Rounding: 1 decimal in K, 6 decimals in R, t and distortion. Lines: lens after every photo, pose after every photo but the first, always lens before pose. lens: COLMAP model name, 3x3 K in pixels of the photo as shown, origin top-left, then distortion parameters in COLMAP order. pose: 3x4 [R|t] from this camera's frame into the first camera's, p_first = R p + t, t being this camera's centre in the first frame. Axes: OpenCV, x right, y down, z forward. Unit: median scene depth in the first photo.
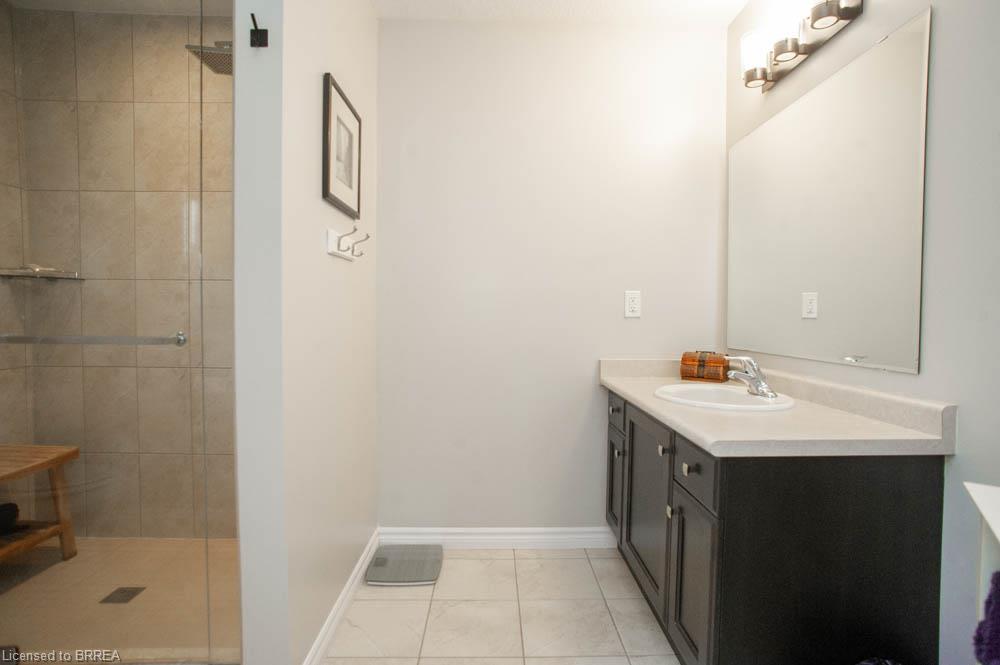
lens RADIAL K [[525.9, 0, 503.0], [0, 525.9, 331.4], [0, 0, 1]] dist [-0.108784, 0.062193]
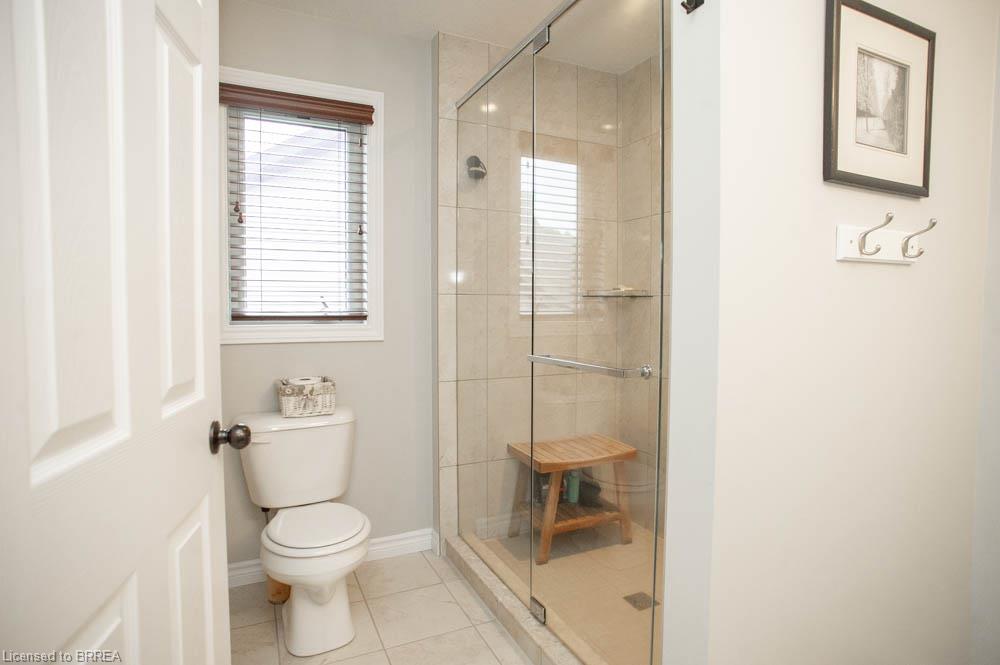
lens RADIAL K [[525.9, 0, 503.0], [0, 525.9, 331.4], [0, 0, 1]] dist [-0.108784, 0.062193]
pose [[0.400644, 0.032511, -0.915657, 0.082399], [-0.027828, 0.999341, 0.023307, -0.051449], [0.915811, 0.016143, 0.401284, 0.281210]]
